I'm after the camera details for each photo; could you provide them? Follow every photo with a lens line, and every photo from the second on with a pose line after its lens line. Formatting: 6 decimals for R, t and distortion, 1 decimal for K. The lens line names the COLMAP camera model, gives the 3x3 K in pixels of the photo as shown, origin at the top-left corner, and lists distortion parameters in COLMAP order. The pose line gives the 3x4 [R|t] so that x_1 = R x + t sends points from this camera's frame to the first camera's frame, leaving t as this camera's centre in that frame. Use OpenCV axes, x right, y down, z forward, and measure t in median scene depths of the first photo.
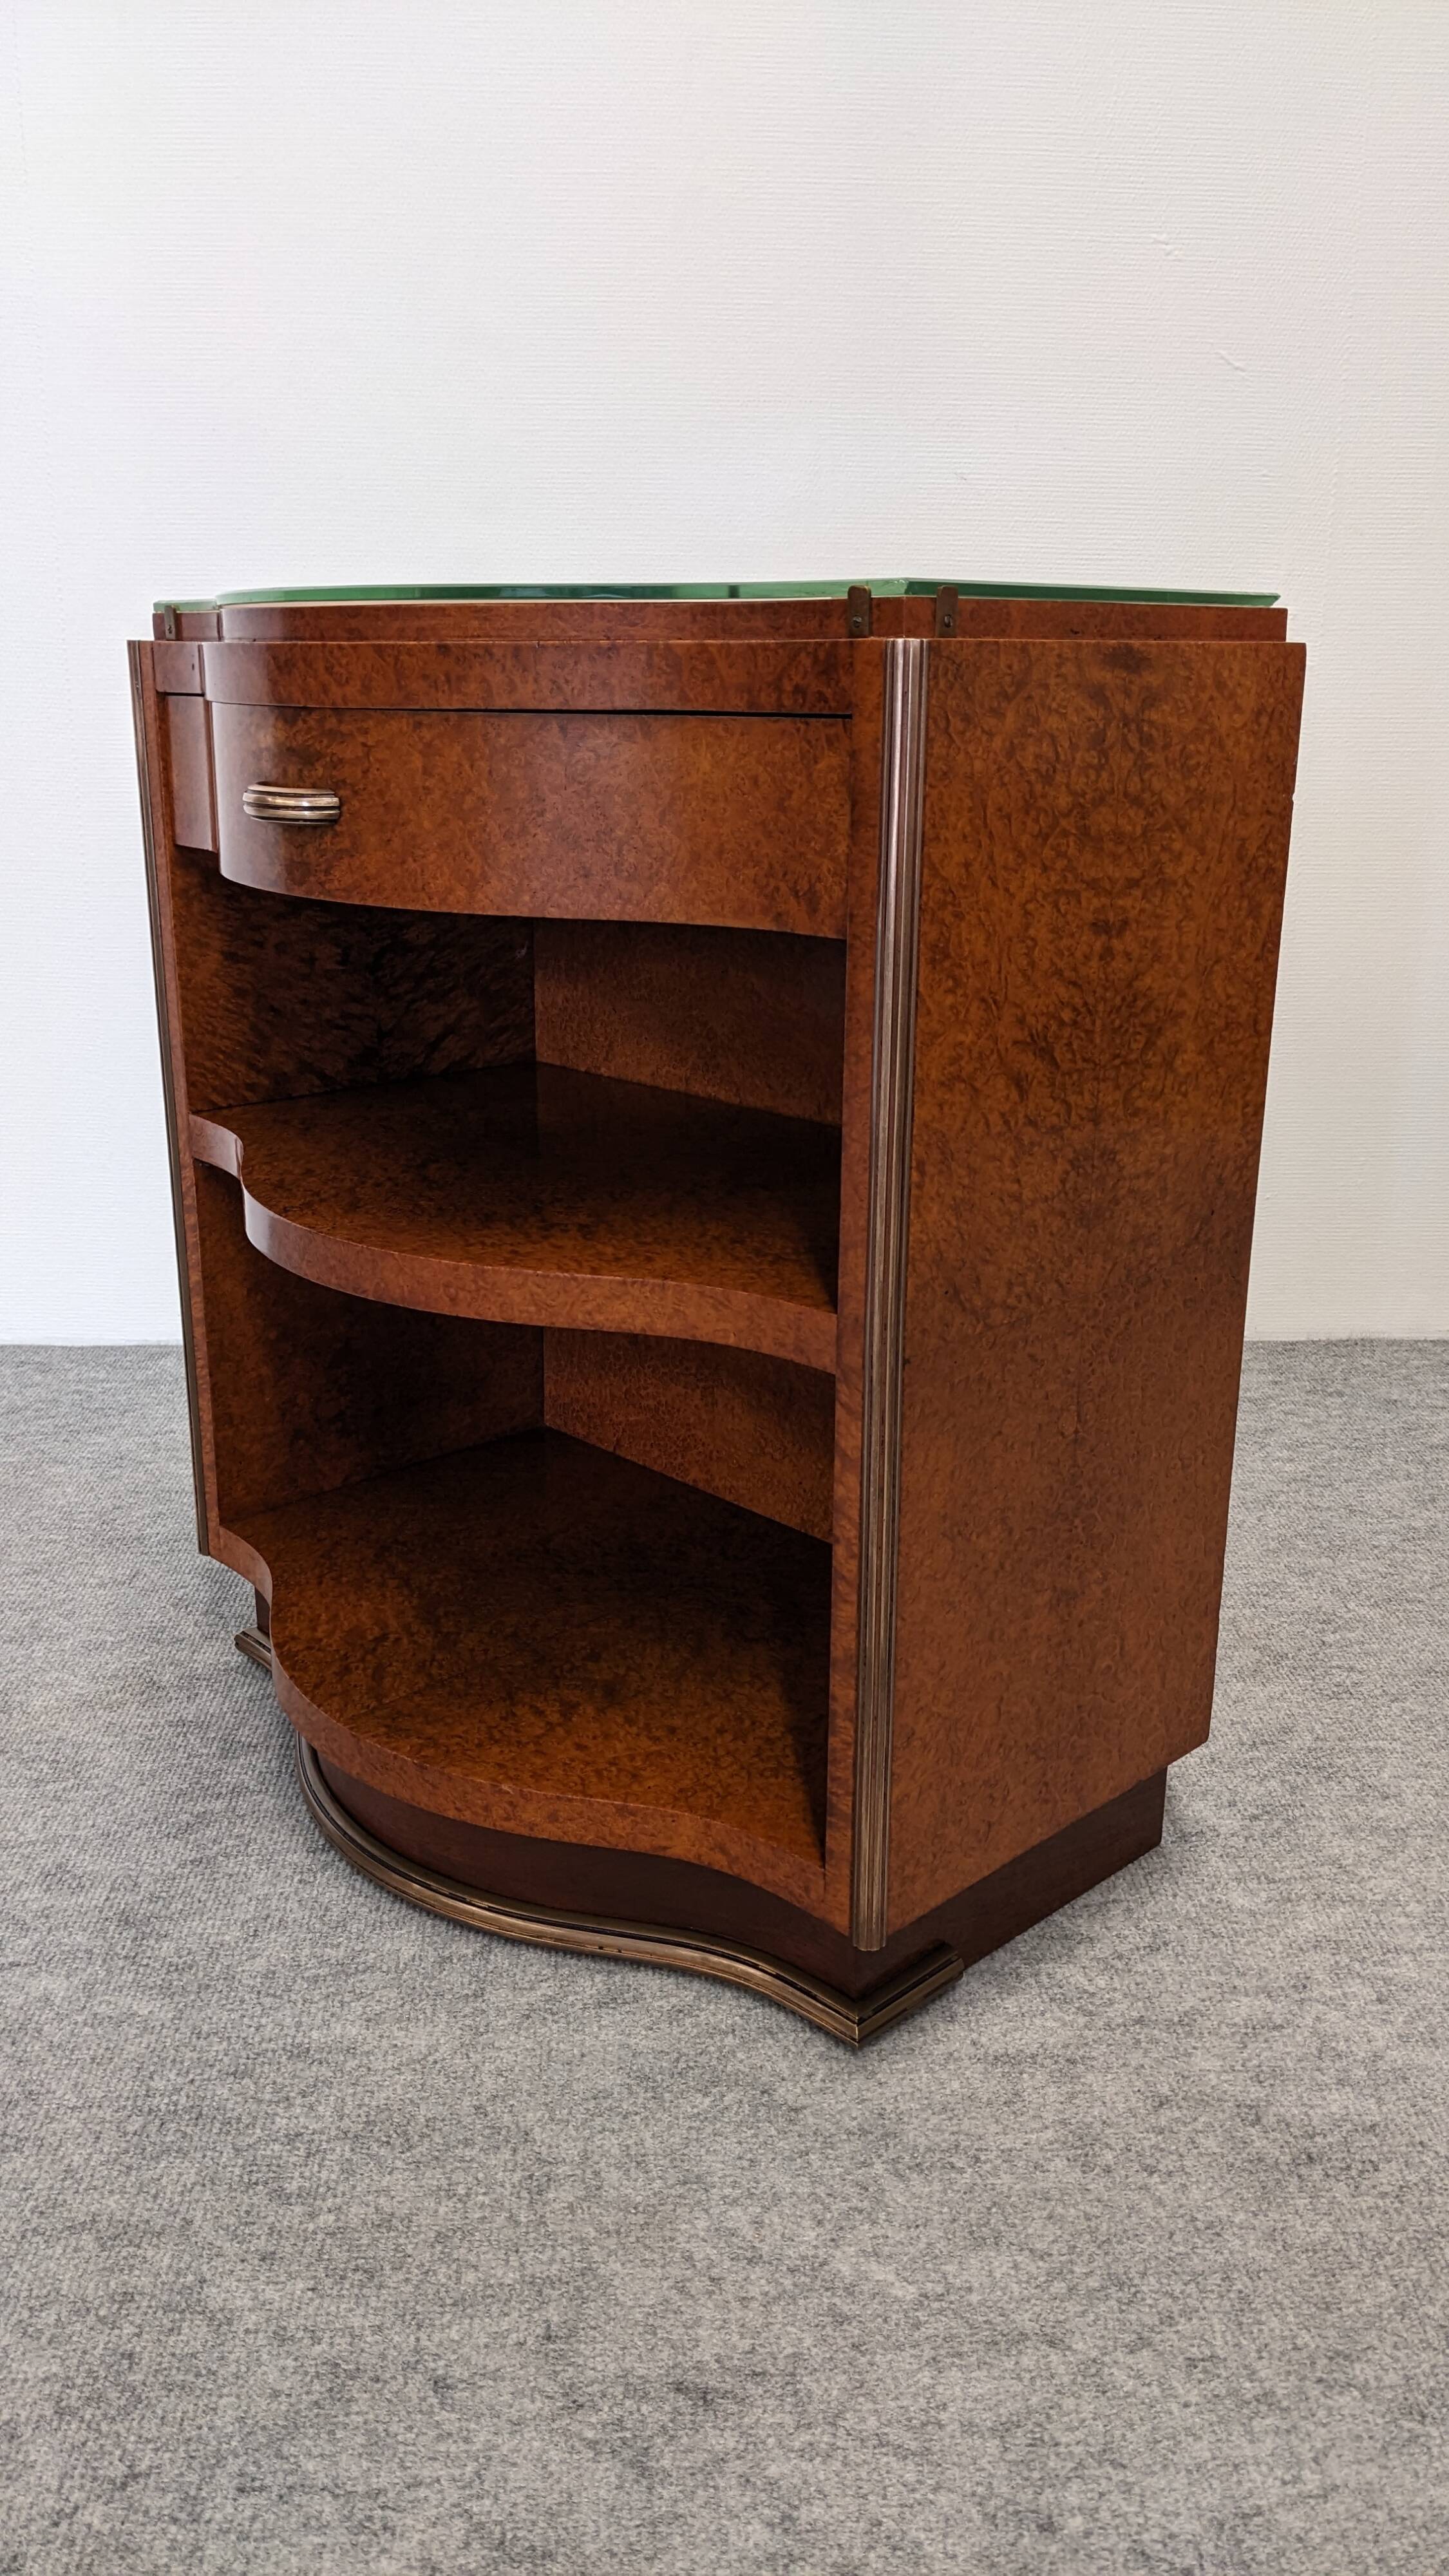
lens RADIAL K [[2005.8, 0, 715.1], [0, 2005.8, 1329.1], [0, 0, 1]] dist [0.048226, -0.074168]
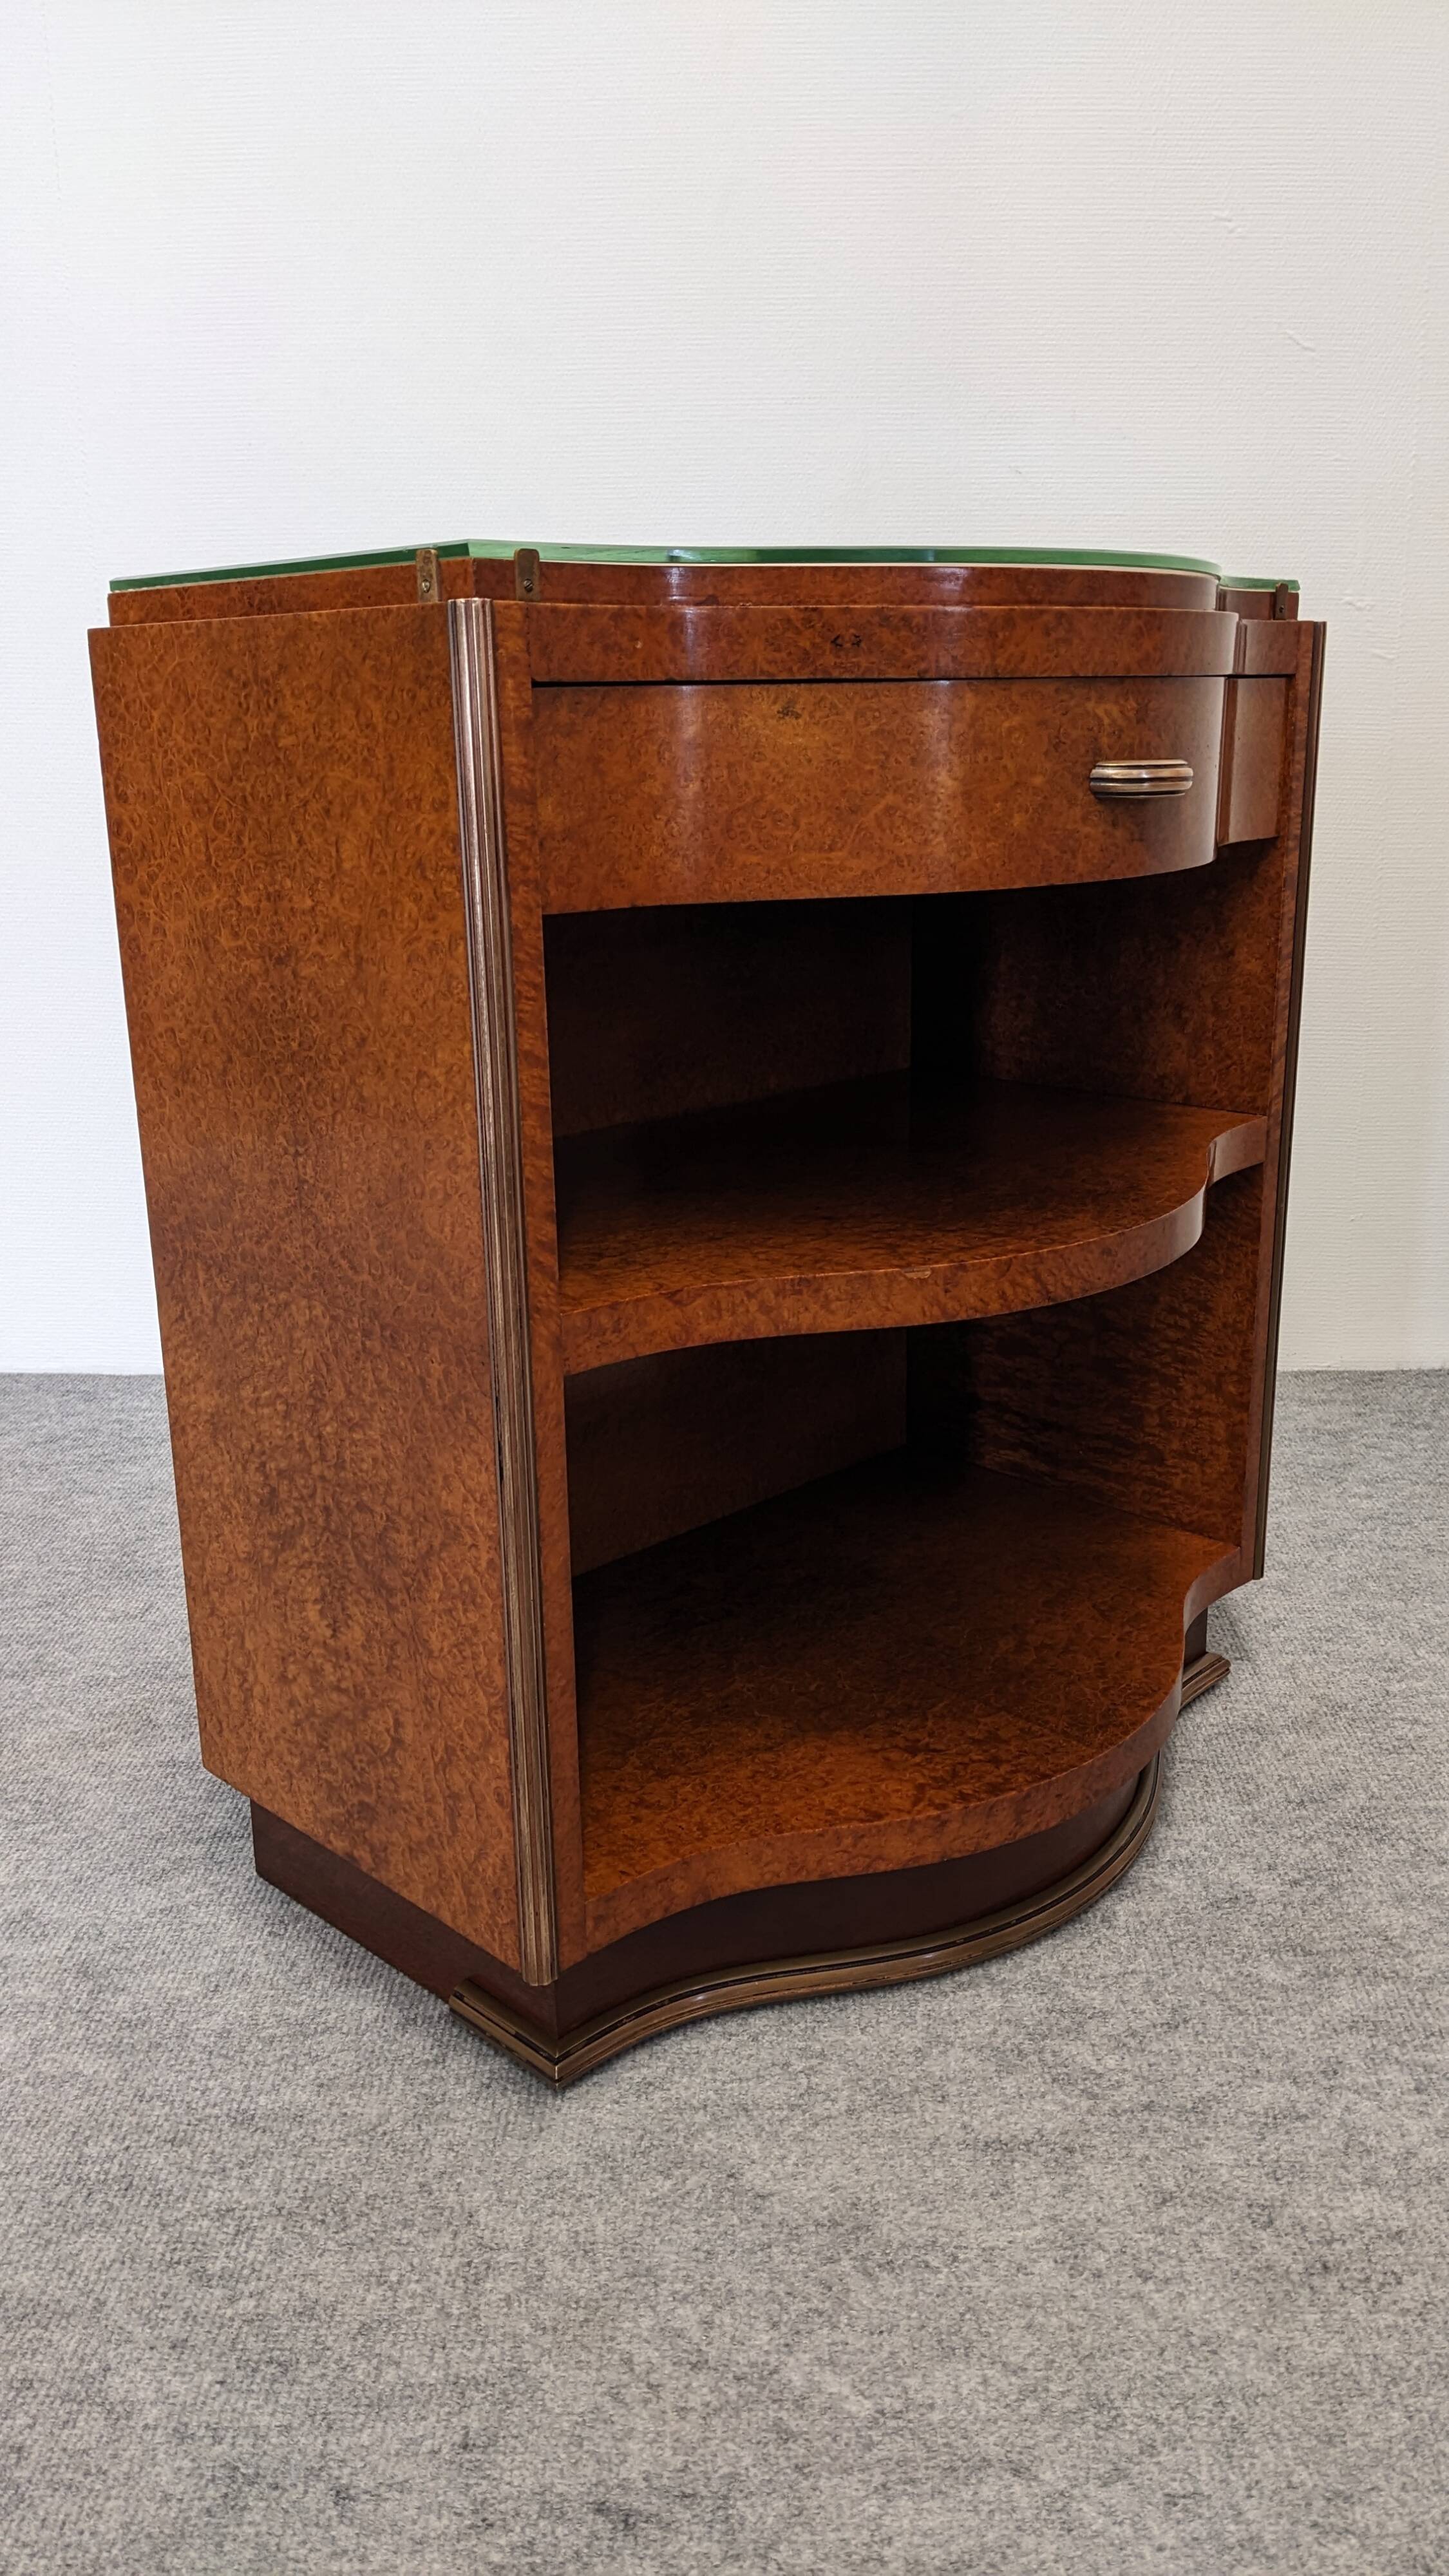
lens RADIAL K [[2005.8, 0, 717.2], [0, 2005.8, 1329.5], [0, 0, 1]] dist [0.048226, -0.074168]
pose [[0.997820, -0.000862, -0.065985, 0.080097], [-0.000237, 0.999861, -0.016654, 0.005325], [0.065991, 0.016633, 0.997682, 0.069549]]
